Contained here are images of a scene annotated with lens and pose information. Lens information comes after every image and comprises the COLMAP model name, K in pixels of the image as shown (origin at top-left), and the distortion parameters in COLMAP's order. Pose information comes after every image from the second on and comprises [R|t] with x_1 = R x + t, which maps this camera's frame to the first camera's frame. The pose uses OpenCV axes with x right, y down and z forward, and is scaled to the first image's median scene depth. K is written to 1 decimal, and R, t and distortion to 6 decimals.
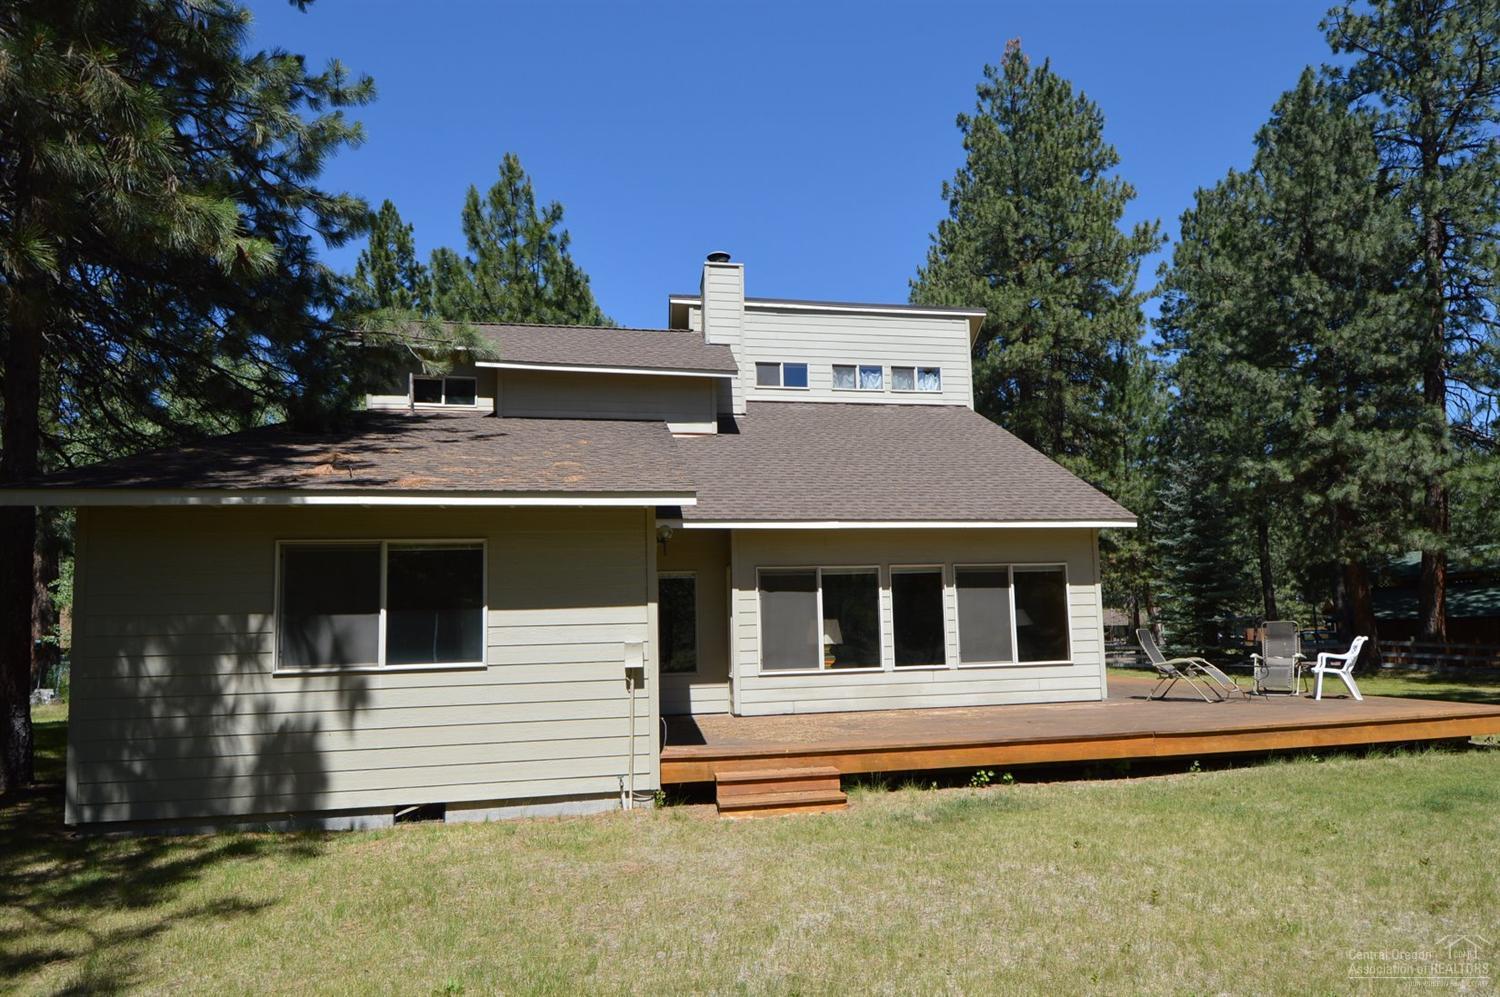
lens RADIAL K [[837.6, 0, 749.9], [0, 837.6, 536.3], [0, 0, 1]] dist [0.005157, 0.000818]
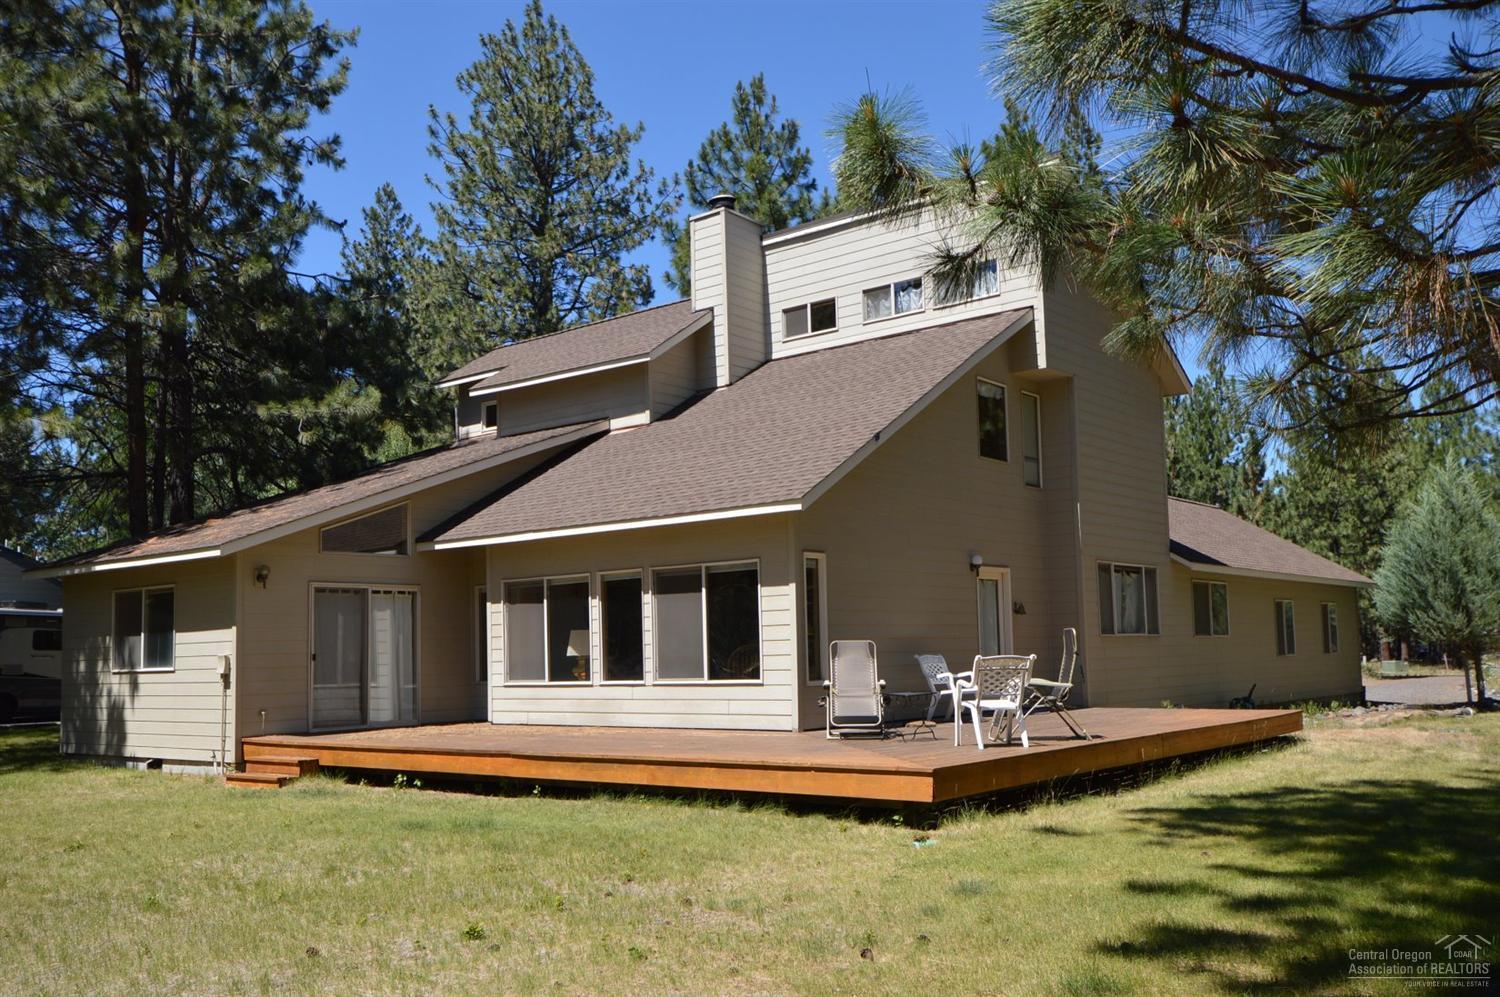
lens RADIAL K [[1333.9, 0, 750.0], [0, 1333.9, 498.5], [0, 0, 1]] dist [0.006926, 0.003598]
pose [[0.635931, -0.077952, -0.767799, 1.419745], [0.096718, 0.995092, -0.020921, 0.000345], [0.765662, -0.060956, 0.640349, 0.184261]]
